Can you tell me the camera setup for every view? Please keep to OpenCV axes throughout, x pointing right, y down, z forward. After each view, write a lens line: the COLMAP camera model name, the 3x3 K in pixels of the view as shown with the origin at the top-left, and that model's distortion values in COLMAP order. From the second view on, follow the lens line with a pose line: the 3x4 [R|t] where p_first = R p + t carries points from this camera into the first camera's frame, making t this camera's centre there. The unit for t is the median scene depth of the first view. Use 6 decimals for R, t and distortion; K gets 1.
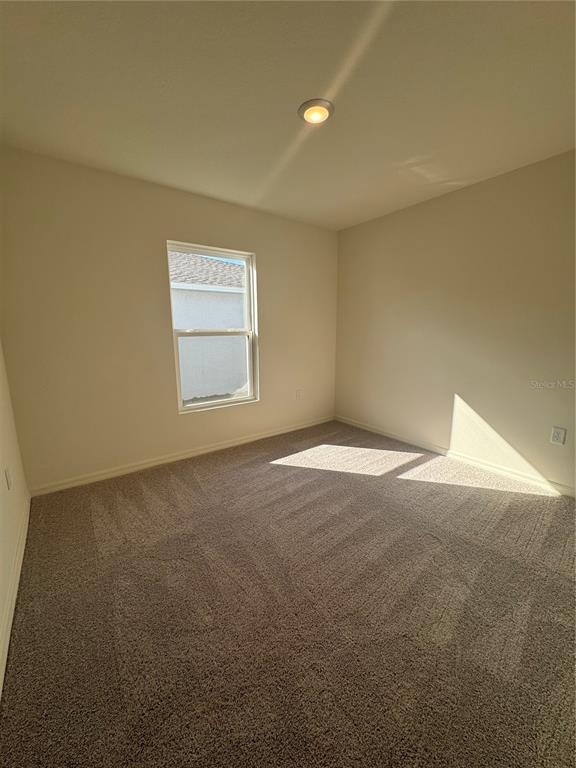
lens RADIAL K [[305.8, 0, 288.0], [0, 305.8, 384.0], [0, 0, 1]] dist [-0.001094, -0.000094]
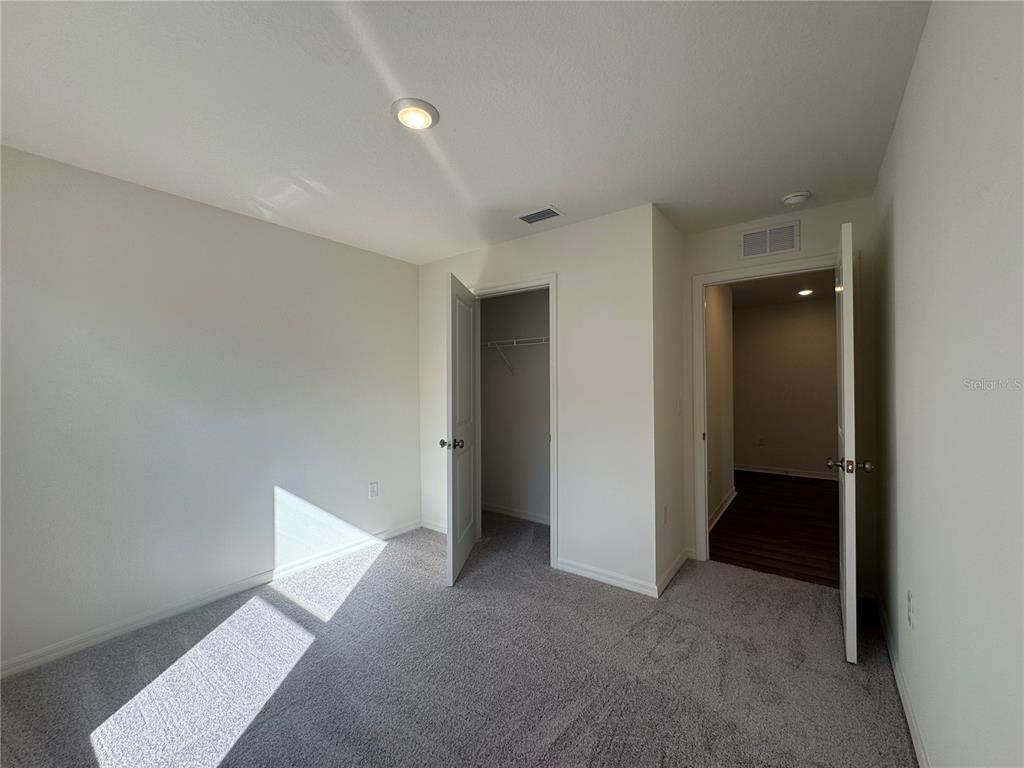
lens RADIAL K [[407.8, 0, 512.0], [0, 407.8, 384.0], [0, 0, 1]] dist [-0.001094, -0.000094]
pose [[-0.291372, 0.011863, 0.956536, -0.593613], [0.180741, 0.982596, 0.042869, -0.159329], [-0.939380, 0.185376, -0.288445, 0.766454]]
